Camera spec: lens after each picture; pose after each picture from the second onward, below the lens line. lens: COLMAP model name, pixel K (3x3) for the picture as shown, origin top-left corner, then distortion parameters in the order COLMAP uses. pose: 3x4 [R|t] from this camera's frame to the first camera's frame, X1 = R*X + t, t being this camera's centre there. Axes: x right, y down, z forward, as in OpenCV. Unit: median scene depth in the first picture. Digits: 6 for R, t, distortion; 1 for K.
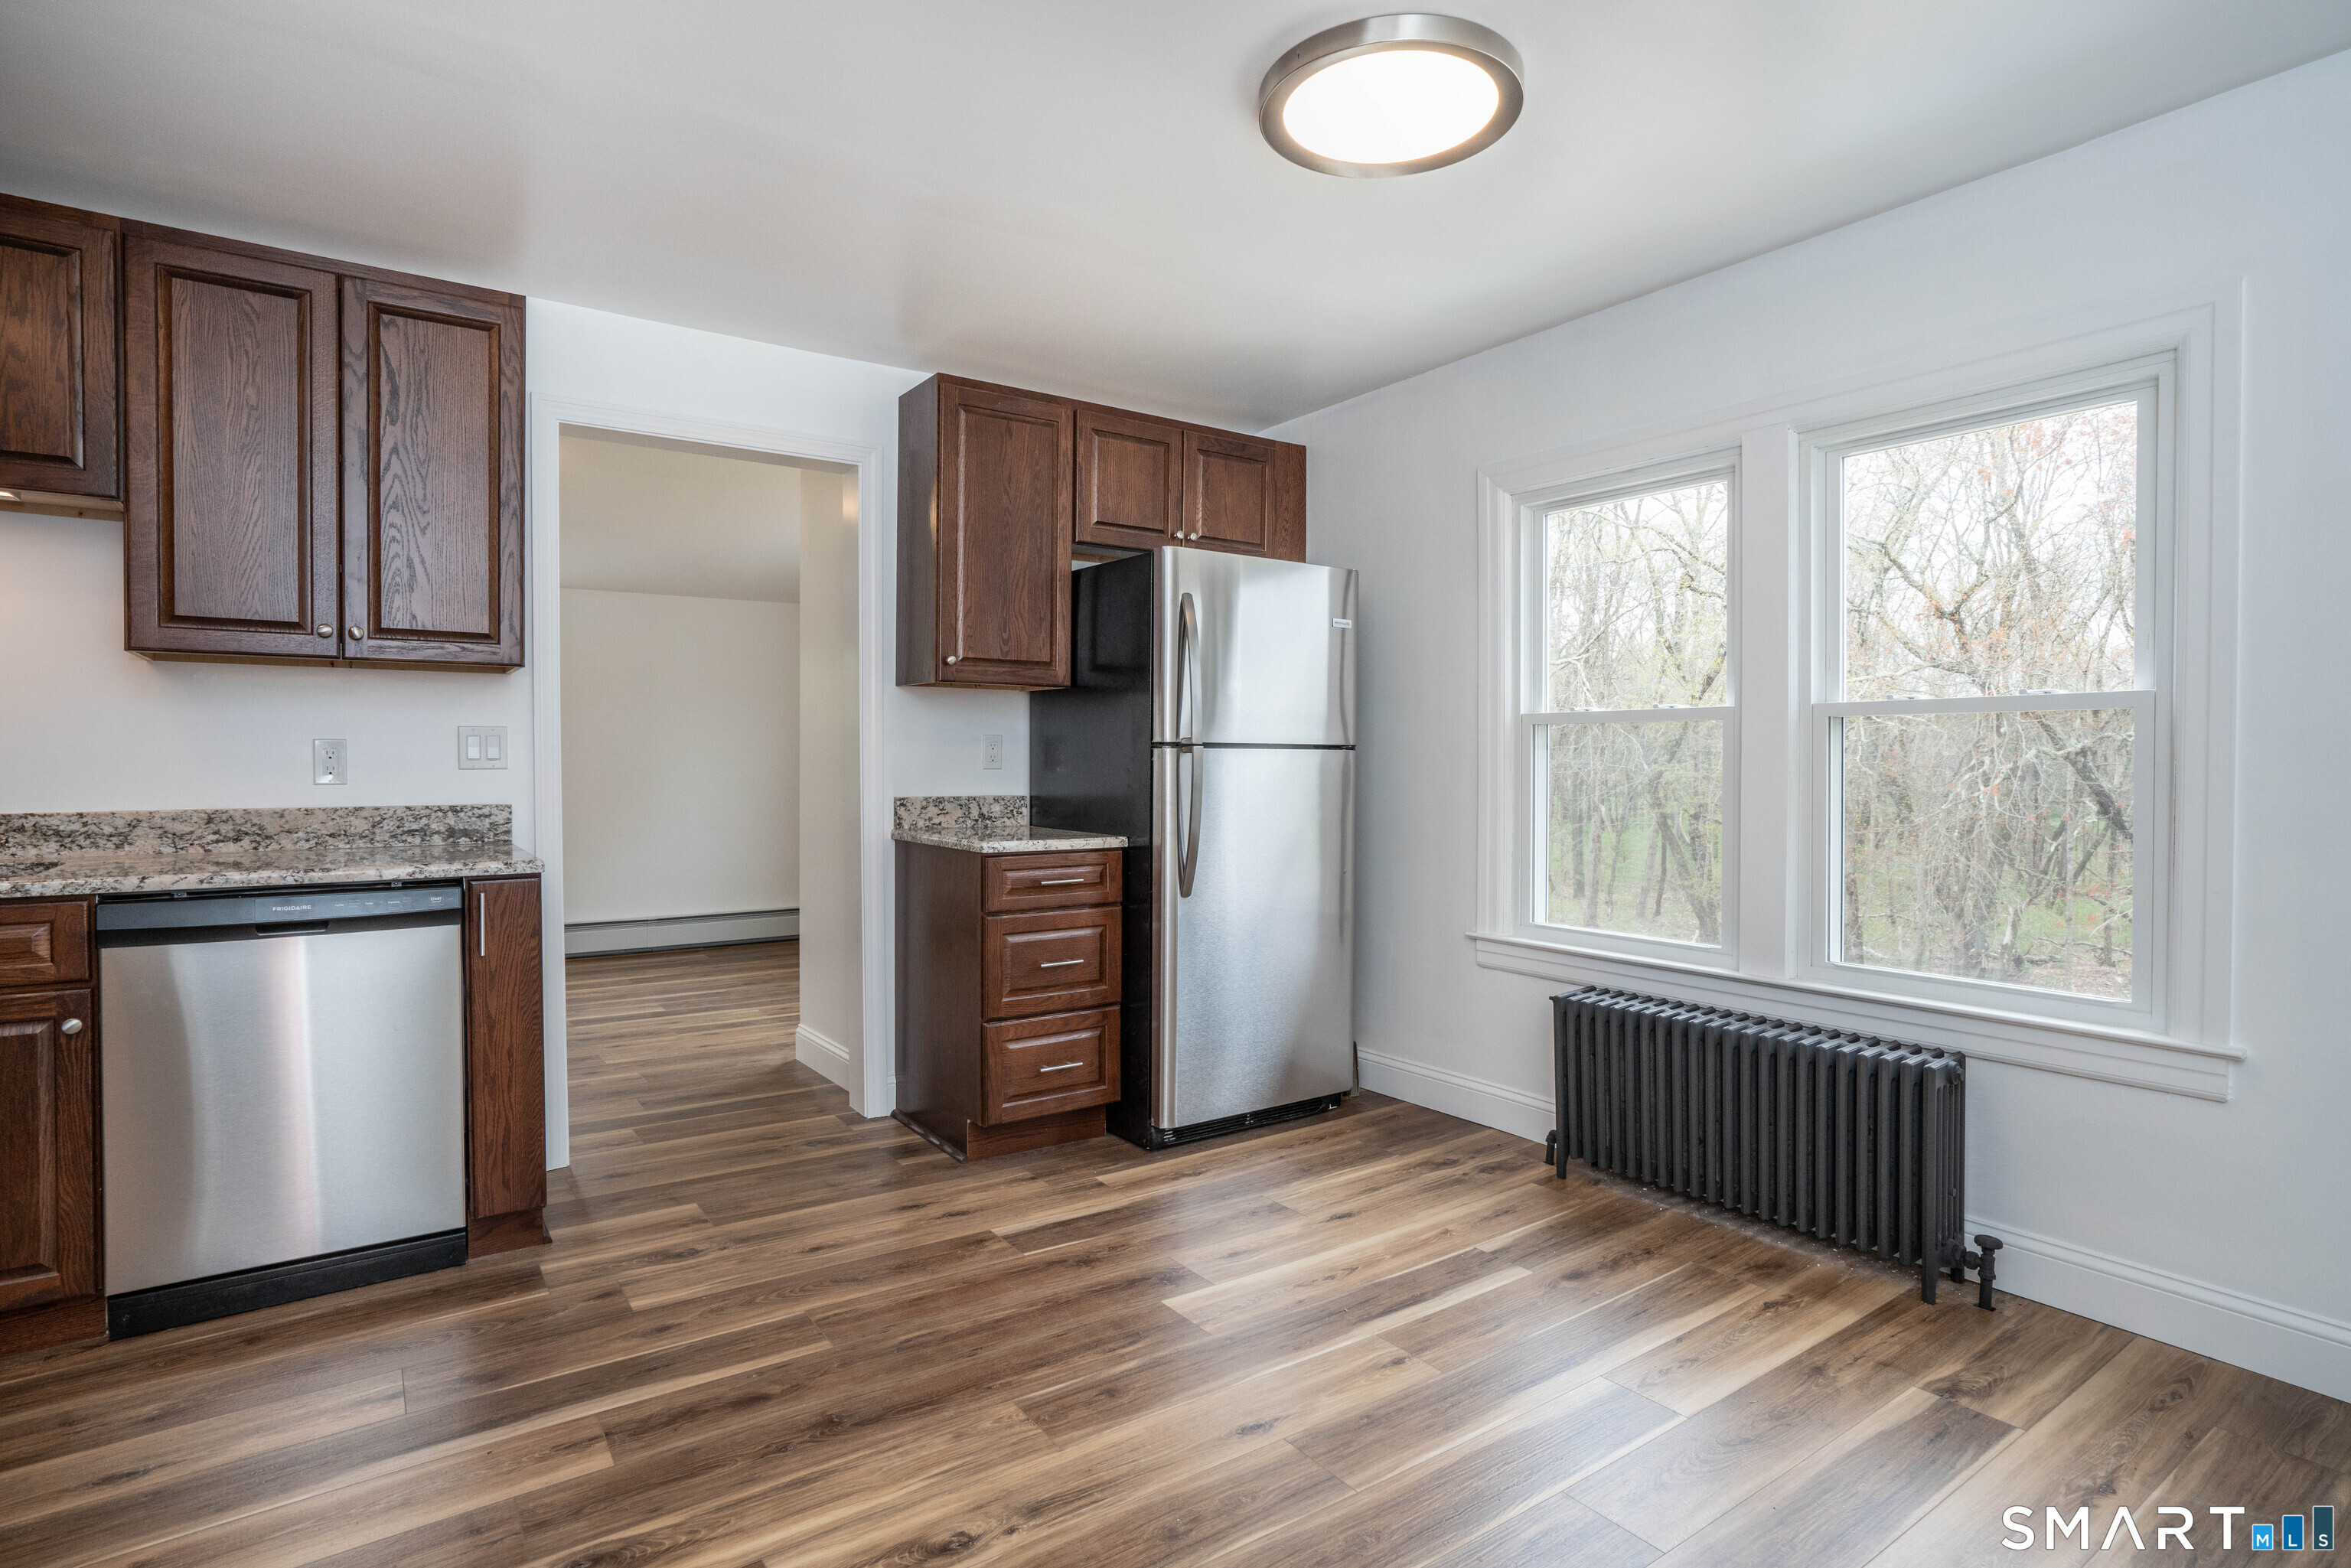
lens RADIAL K [[1231.4, 0, 1175.5], [0, 1231.4, 784.0], [0, 0, 1]] dist [-0.002302, -0.000062]
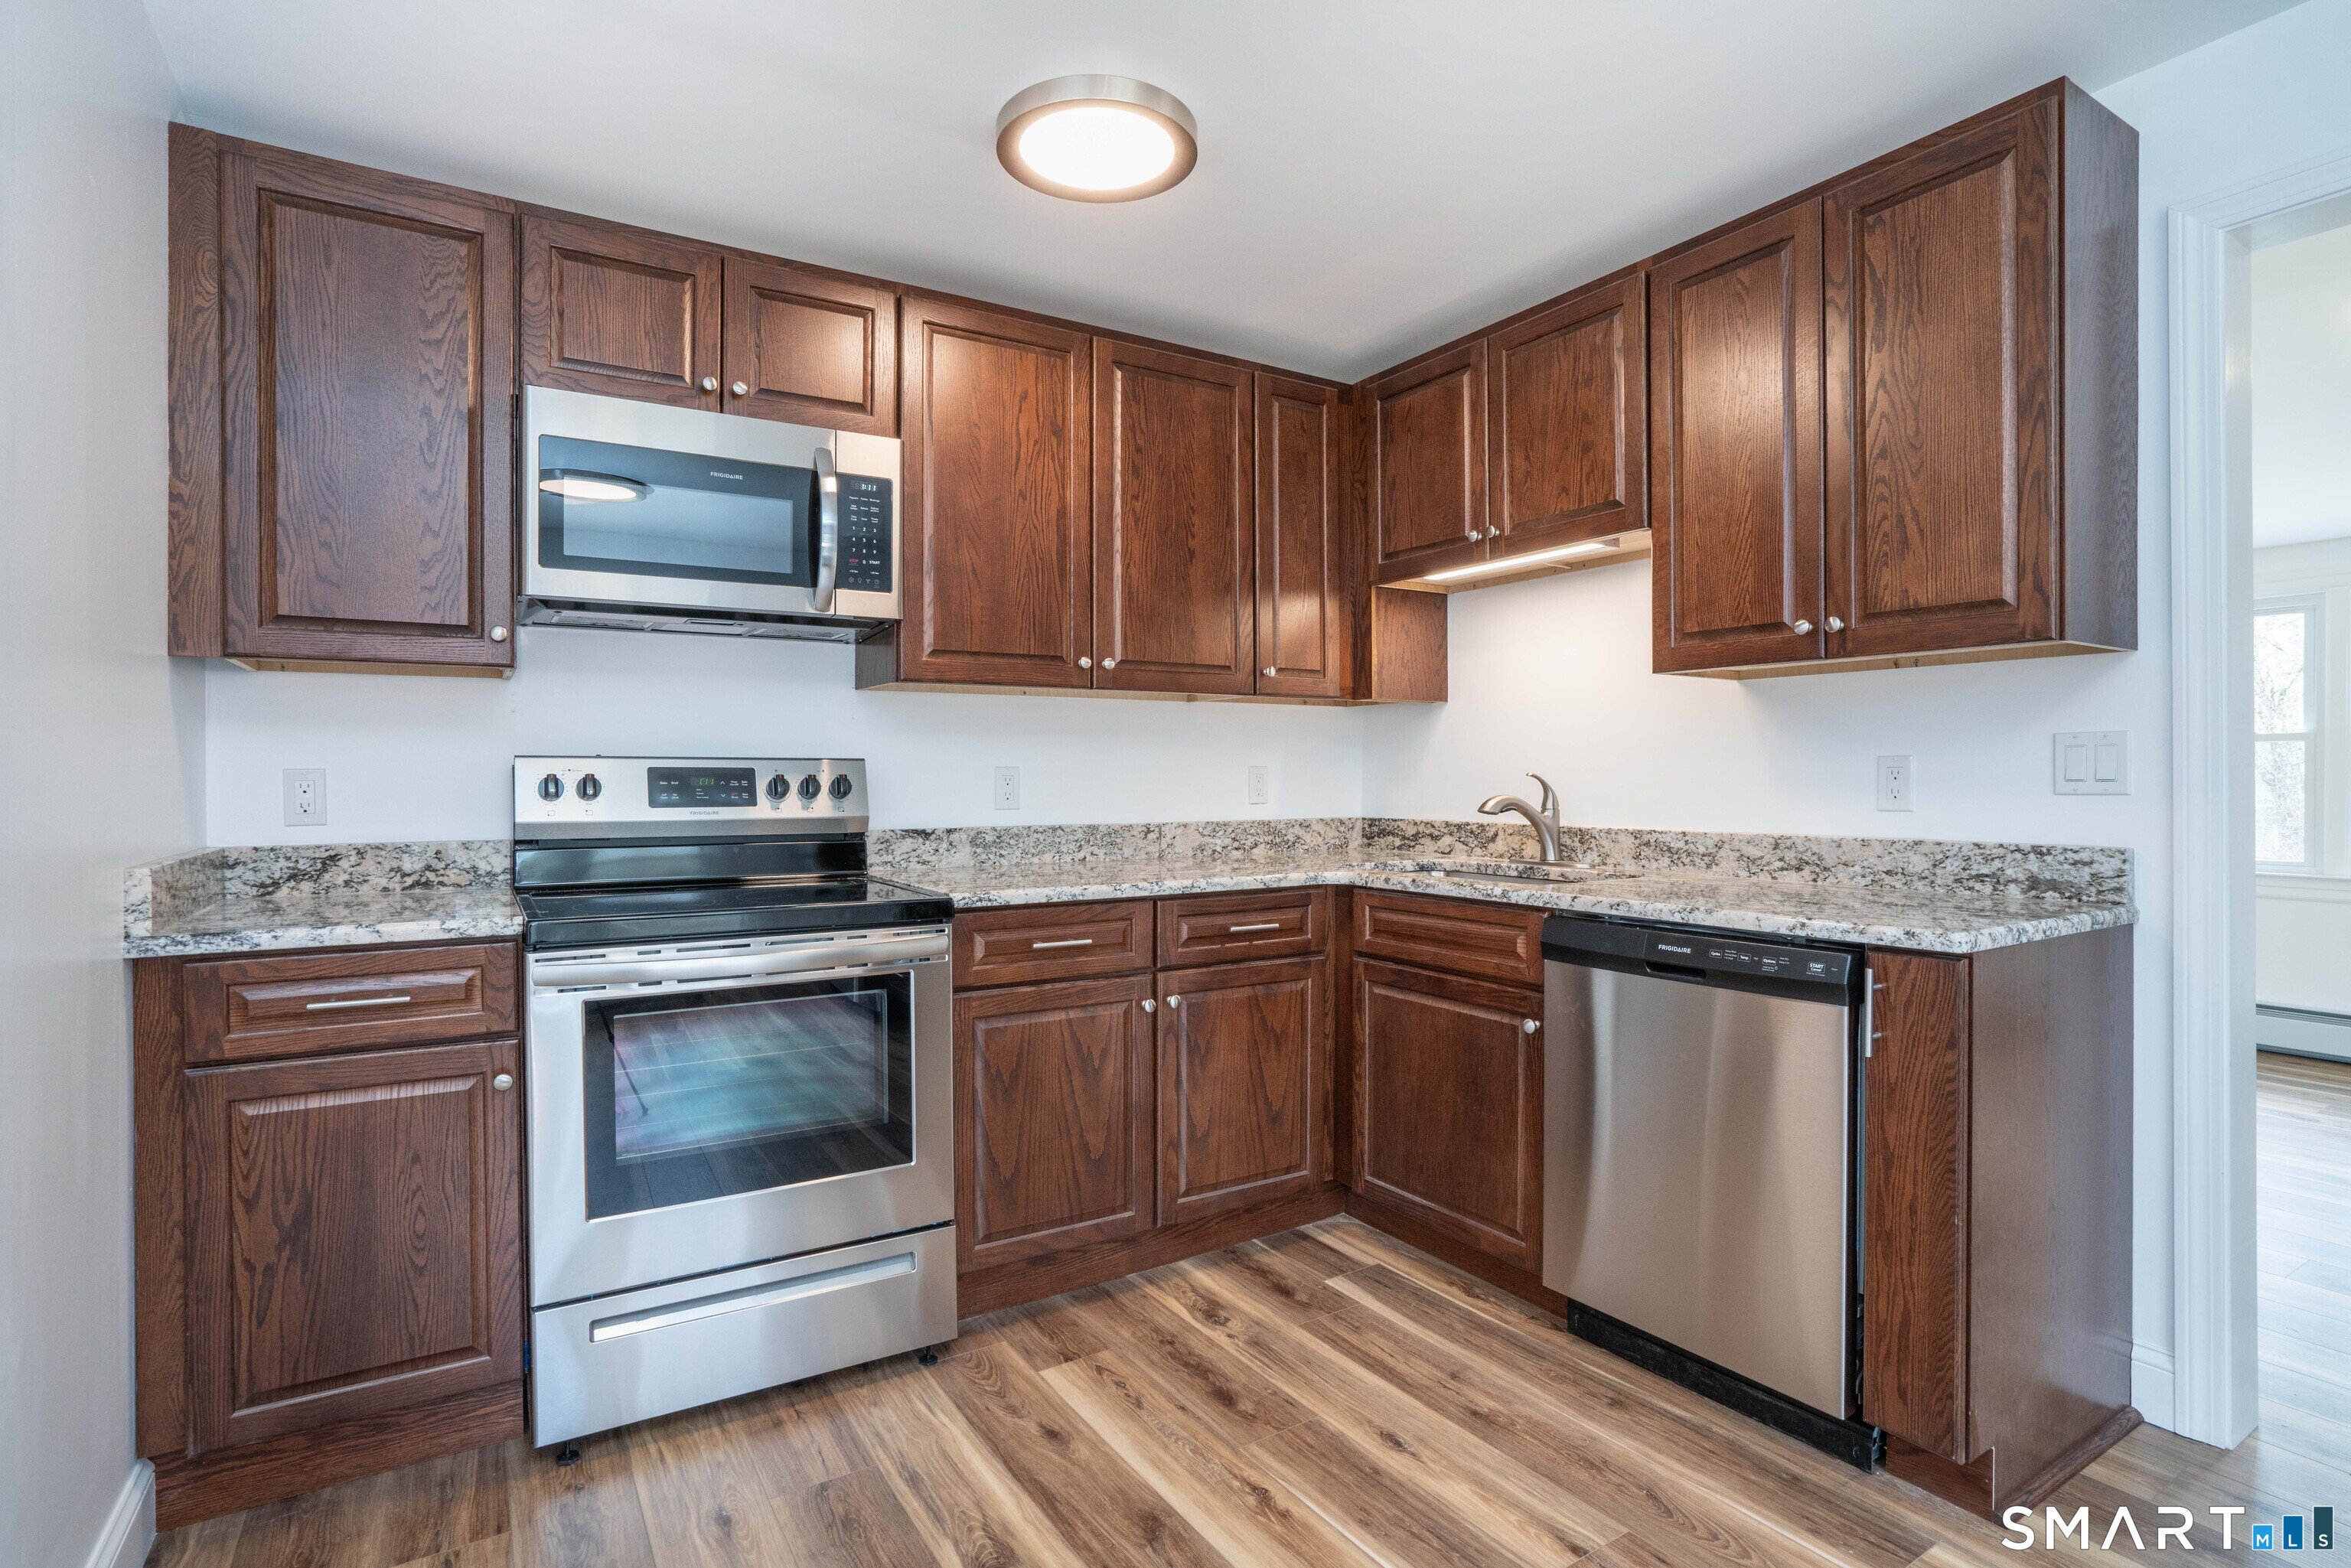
lens RADIAL K [[1144.0, 0, 1175.5], [0, 1144.0, 784.0], [0, 0, 1]] dist [-0.030420, 0.000506]
pose [[-0.059857, 0.001756, -0.998205, 0.104069], [-0.020557, 0.999784, 0.002992, -0.010804], [0.997995, 0.020699, -0.059808, 0.600550]]
